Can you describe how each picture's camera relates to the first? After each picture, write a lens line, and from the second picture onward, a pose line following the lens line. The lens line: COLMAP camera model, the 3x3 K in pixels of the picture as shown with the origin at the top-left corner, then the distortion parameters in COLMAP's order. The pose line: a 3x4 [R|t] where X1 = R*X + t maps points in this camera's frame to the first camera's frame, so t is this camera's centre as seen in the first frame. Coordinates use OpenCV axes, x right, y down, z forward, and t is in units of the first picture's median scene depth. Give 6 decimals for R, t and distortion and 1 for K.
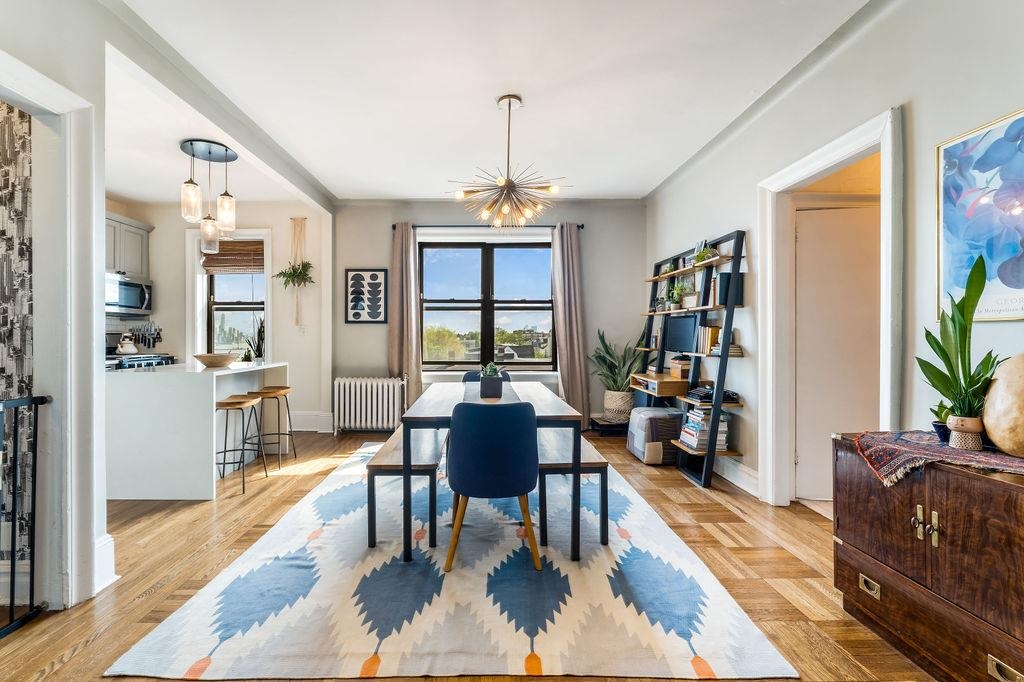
lens RADIAL K [[418.6, 0, 482.0], [0, 418.6, 343.0], [0, 0, 1]] dist [-0.005494, 0.001968]
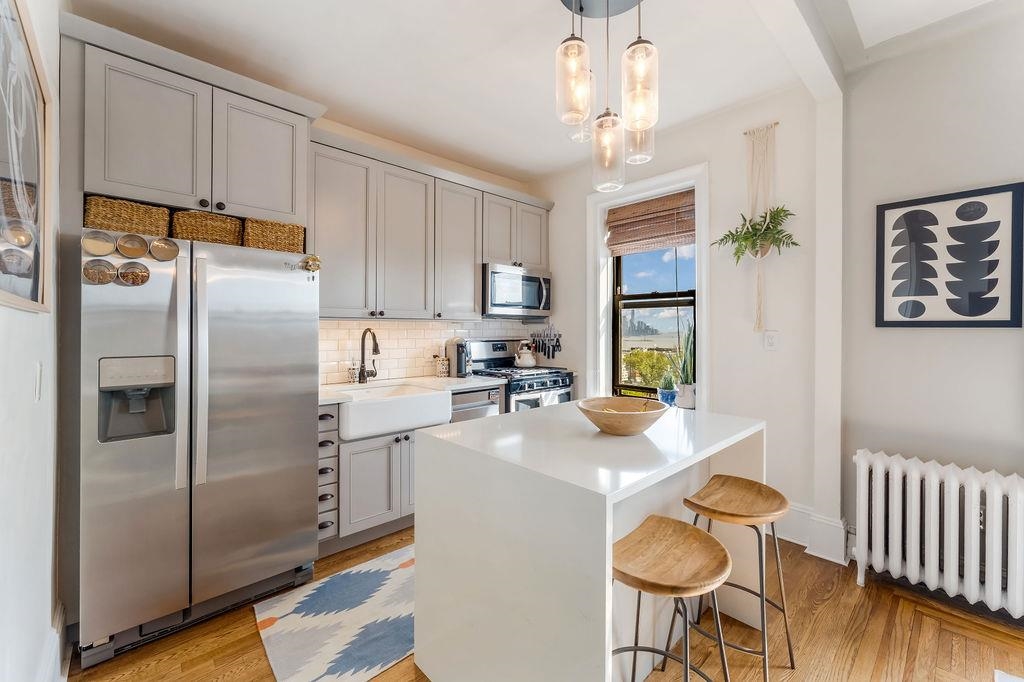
lens RADIAL K [[418.6, 0, 513.4], [0, 418.6, 330.4], [0, 0, 1]] dist [-0.005494, 0.001968]
pose [[0.680262, 0.005010, -0.732952, -0.272650], [-0.015168, 0.999859, -0.007244, -0.035905], [0.732812, 0.016045, 0.680242, 0.429313]]
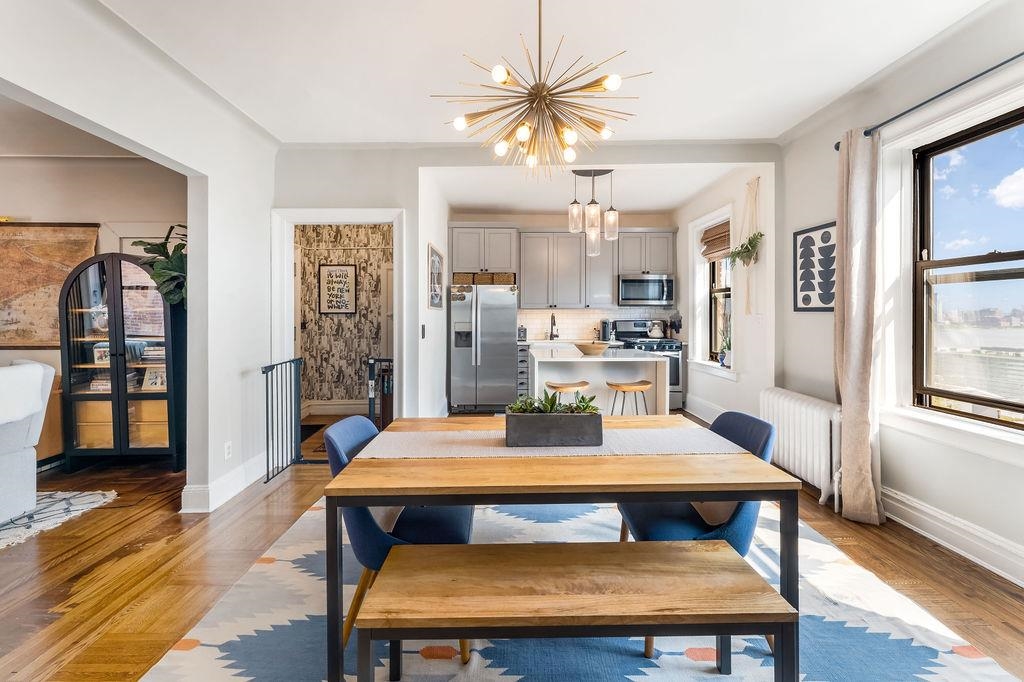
lens RADIAL K [[418.6, 0, 509.9], [0, 418.6, 319.1], [0, 0, 1]] dist [-0.005494, 0.001968]
pose [[0.009507, 0.015024, -0.999842, 0.367064], [-0.014778, 0.999780, 0.014882, -0.039573], [0.999846, 0.014634, 0.009727, 0.546788]]
